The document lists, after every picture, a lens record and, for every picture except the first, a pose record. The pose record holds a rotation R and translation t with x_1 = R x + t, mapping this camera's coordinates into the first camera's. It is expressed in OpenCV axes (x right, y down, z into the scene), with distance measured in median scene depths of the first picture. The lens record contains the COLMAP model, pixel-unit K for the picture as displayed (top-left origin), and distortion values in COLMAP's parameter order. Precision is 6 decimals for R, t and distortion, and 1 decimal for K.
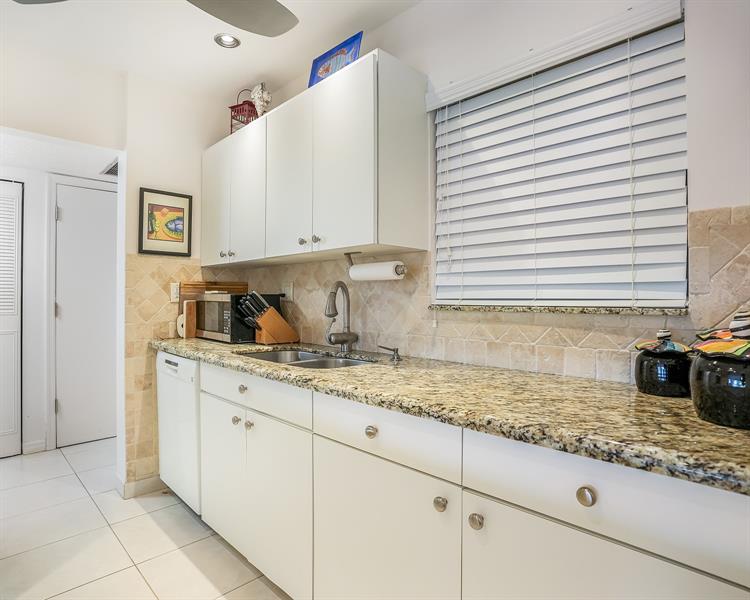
lens RADIAL K [[438.7, 0, 371.8], [0, 438.7, 297.8], [0, 0, 1]] dist [-0.036725, -0.000807]
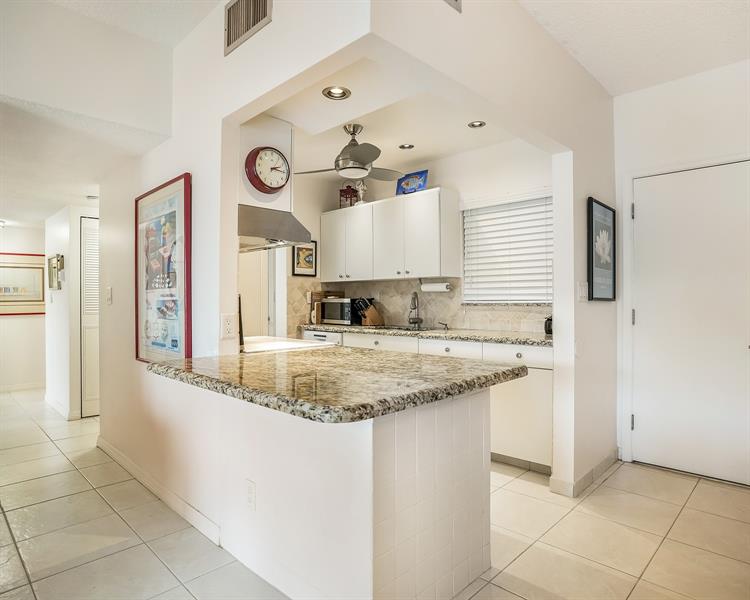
lens RADIAL K [[451.7, 0, 378.2], [0, 451.7, 302.2], [0, 0, 1]] dist [-0.007196, -0.000654]
pose [[0.999544, -0.008094, 0.029098, -0.293555], [0.007865, 0.999937, 0.007960, -0.008108], [-0.029160, -0.007727, 0.999545, -1.027193]]
